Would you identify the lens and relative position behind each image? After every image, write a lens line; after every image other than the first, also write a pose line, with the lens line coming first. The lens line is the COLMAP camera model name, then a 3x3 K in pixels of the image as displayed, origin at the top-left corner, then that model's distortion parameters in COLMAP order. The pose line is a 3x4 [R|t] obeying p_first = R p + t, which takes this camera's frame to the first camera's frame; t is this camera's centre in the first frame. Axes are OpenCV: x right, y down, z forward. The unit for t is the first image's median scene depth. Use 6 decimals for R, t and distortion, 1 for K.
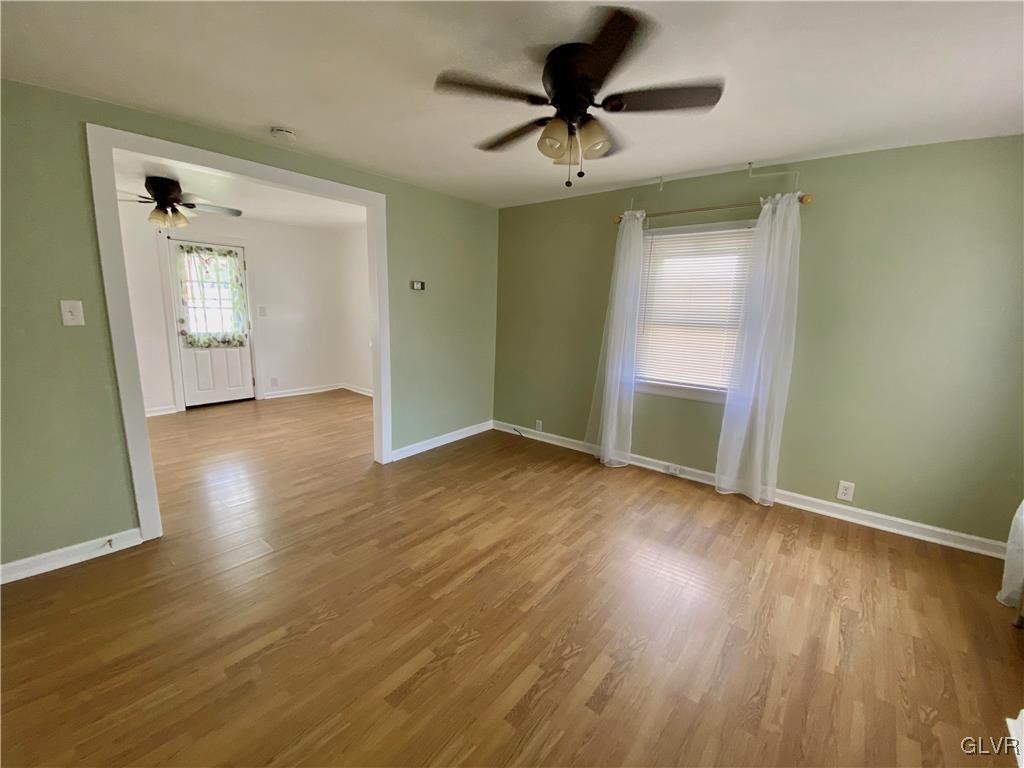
lens RADIAL K [[416.3, 0, 513.0], [0, 416.3, 379.4], [0, 0, 1]] dist [0.026197, -0.023173]
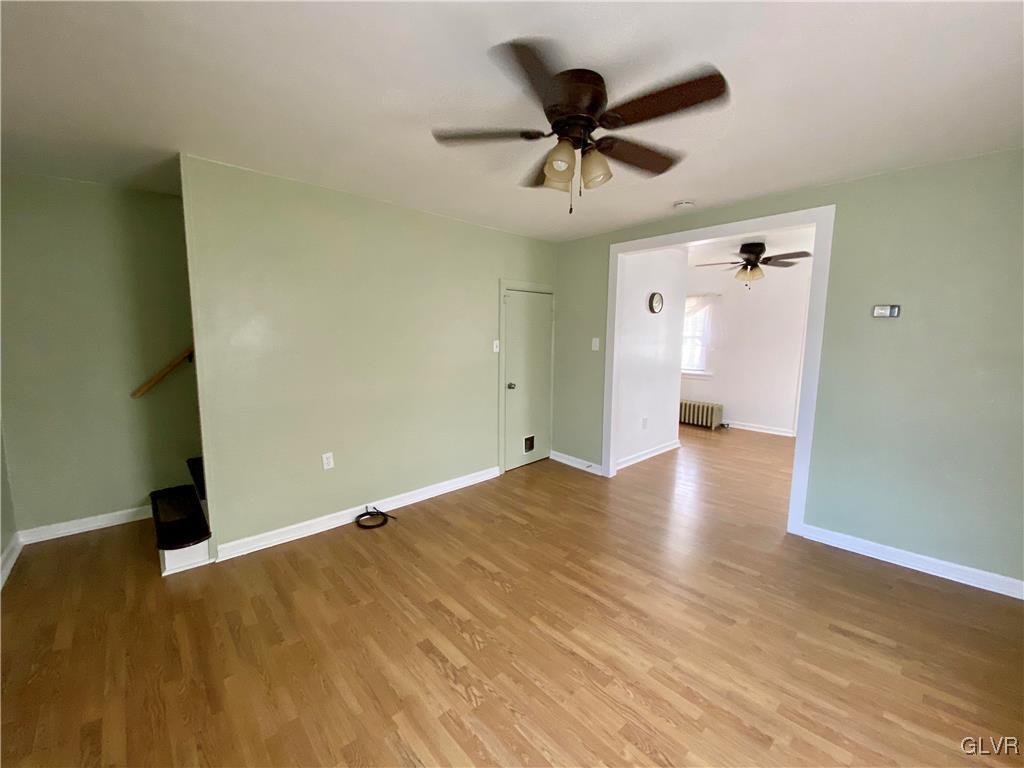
lens RADIAL K [[416.3, 0, 513.0], [0, 416.3, 379.4], [0, 0, 1]] dist [0.026197, -0.023173]
pose [[-0.146155, 0.084596, -0.985638, 0.605267], [-0.182997, 0.976830, 0.110976, -0.089840], [0.972189, 0.196589, -0.127288, 0.569300]]
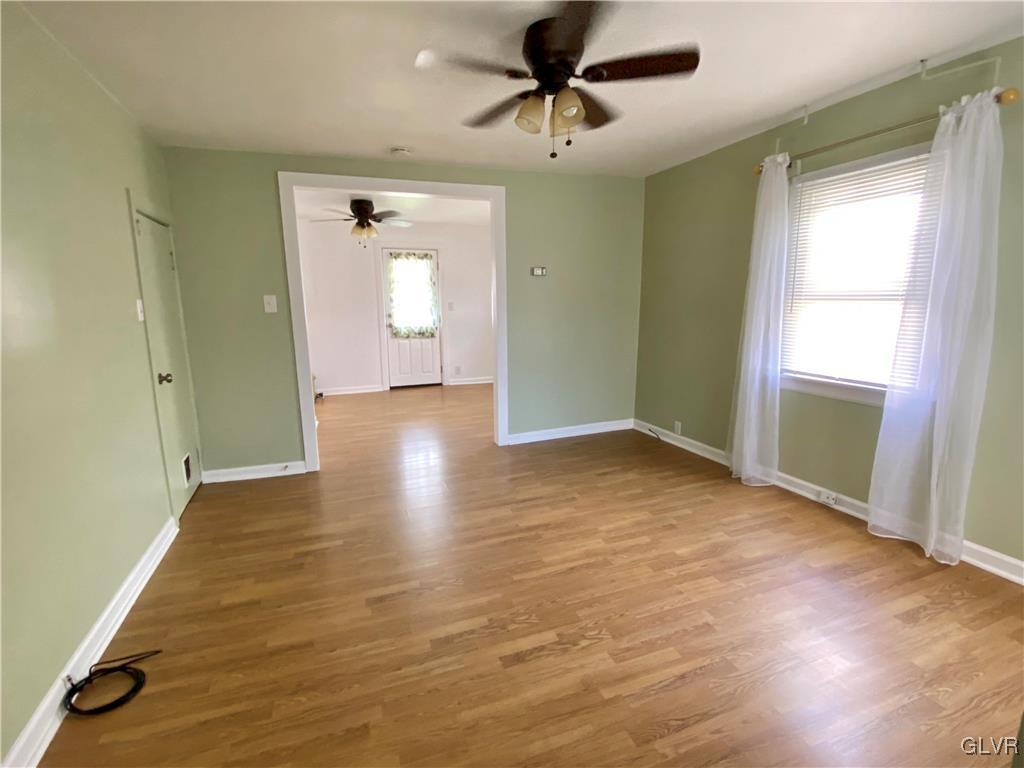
lens RADIAL K [[483.9, 0, 514.1], [0, 483.9, 377.5], [0, 0, 1]] dist [0.030188, -0.024091]
pose [[0.858751, 0.041450, -0.510714, 0.355787], [-0.050935, 0.998691, -0.004591, 0.039826], [0.509855, 0.029956, 0.859738, -0.017771]]
